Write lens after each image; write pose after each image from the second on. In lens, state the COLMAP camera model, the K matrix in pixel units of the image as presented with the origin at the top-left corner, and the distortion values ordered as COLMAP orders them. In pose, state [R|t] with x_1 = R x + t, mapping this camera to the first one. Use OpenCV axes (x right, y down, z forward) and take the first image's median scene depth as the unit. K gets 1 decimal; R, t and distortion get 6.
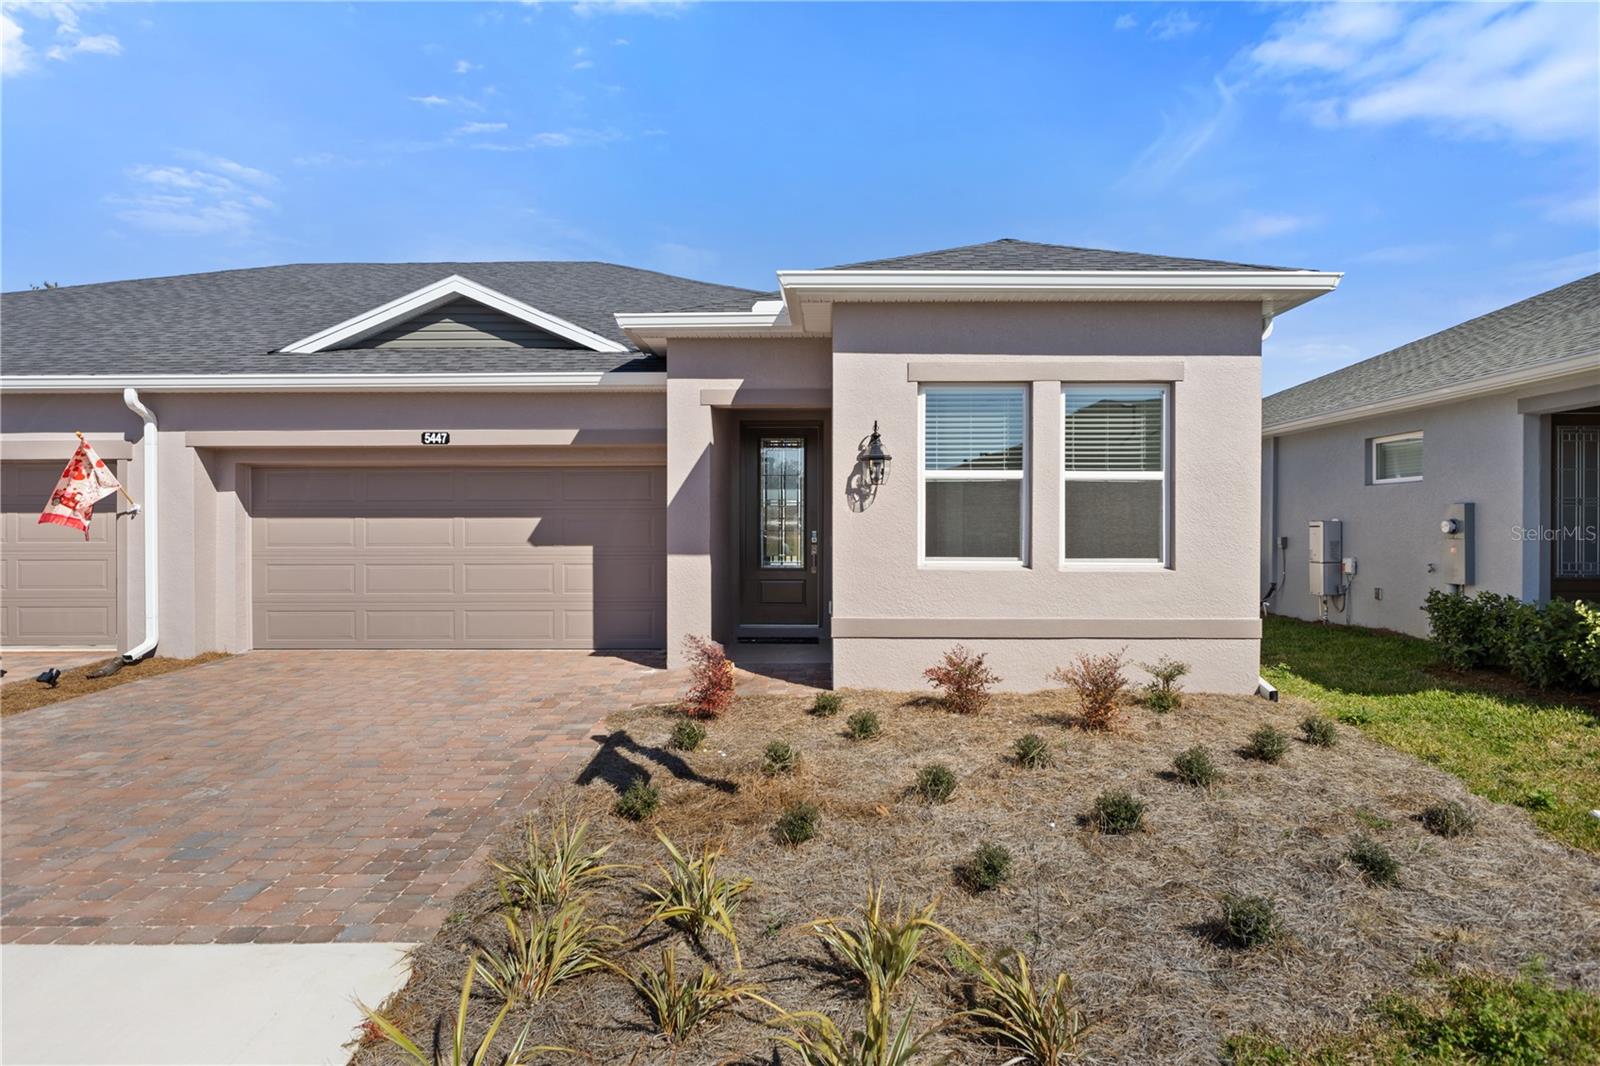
lens RADIAL K [[978.5, 0, 801.2], [0, 978.5, 530.4], [0, 0, 1]] dist [0.010968, 0.003551]
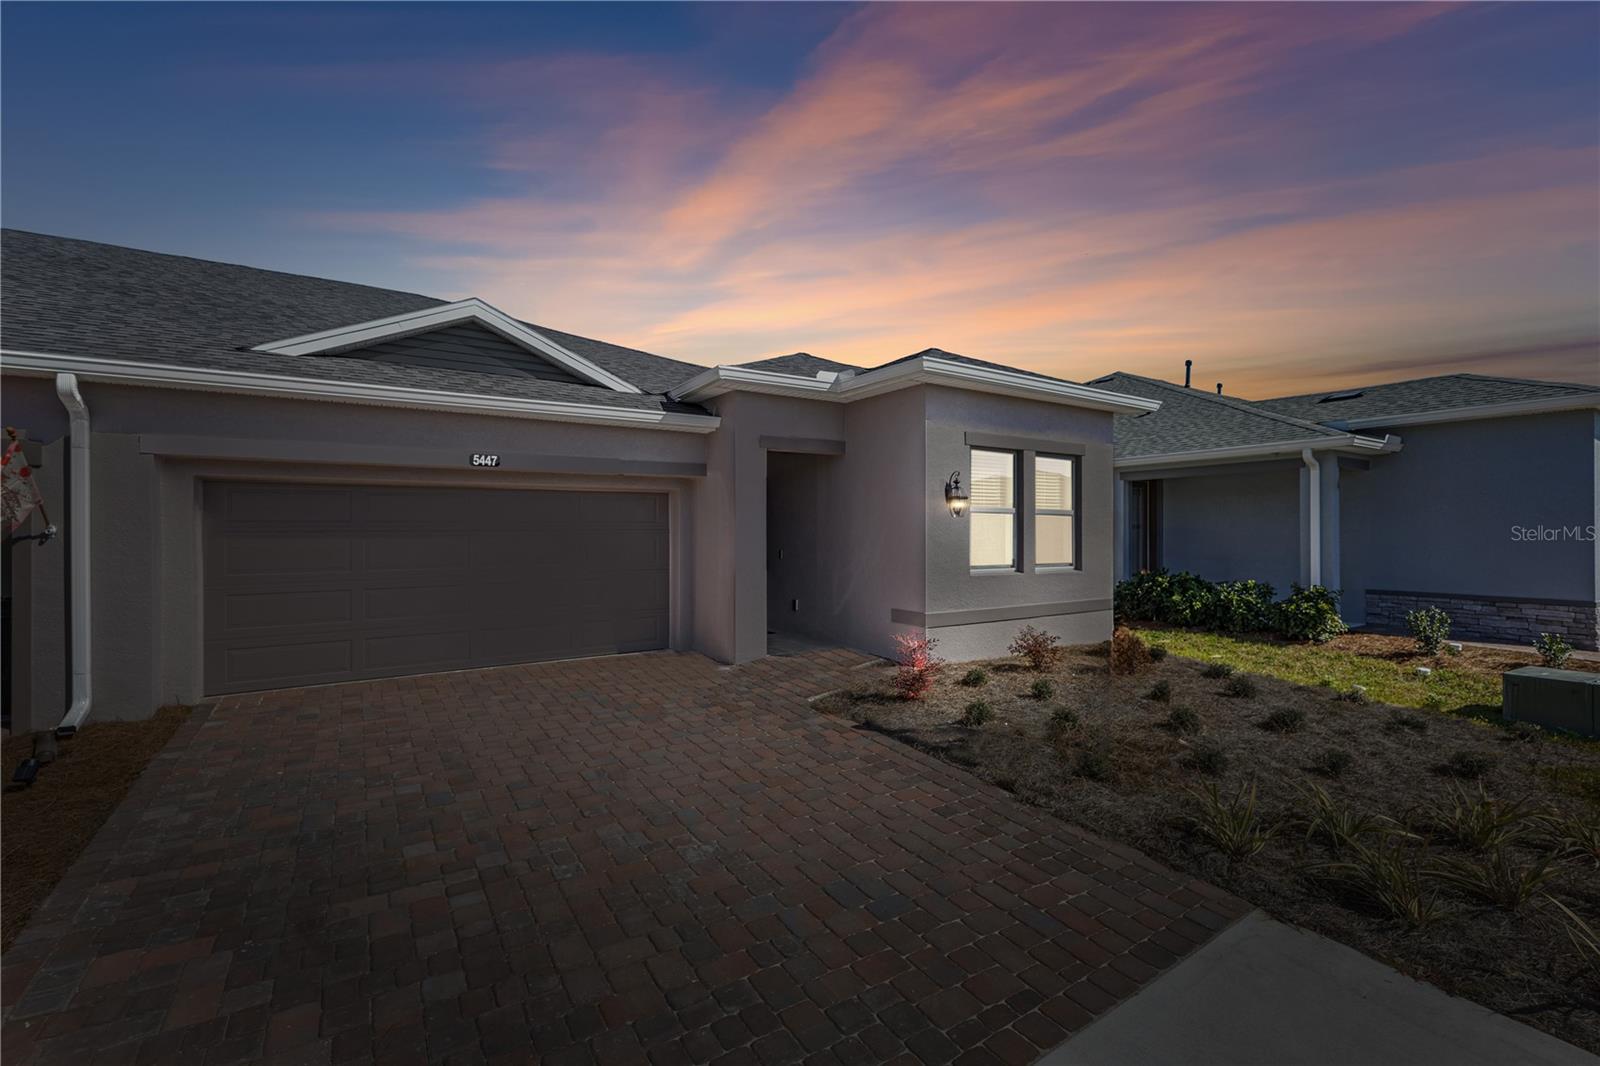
lens RADIAL K [[690.7, 0, 801.1], [0, 690.7, 532.0], [0, 0, 1]] dist [0.006581, -0.000547]
pose [[0.822165, -0.003581, 0.569239, -0.513151], [0.005349, 0.999985, -0.001435, -0.018058], [-0.569225, 0.004225, 0.822171, 0.236021]]
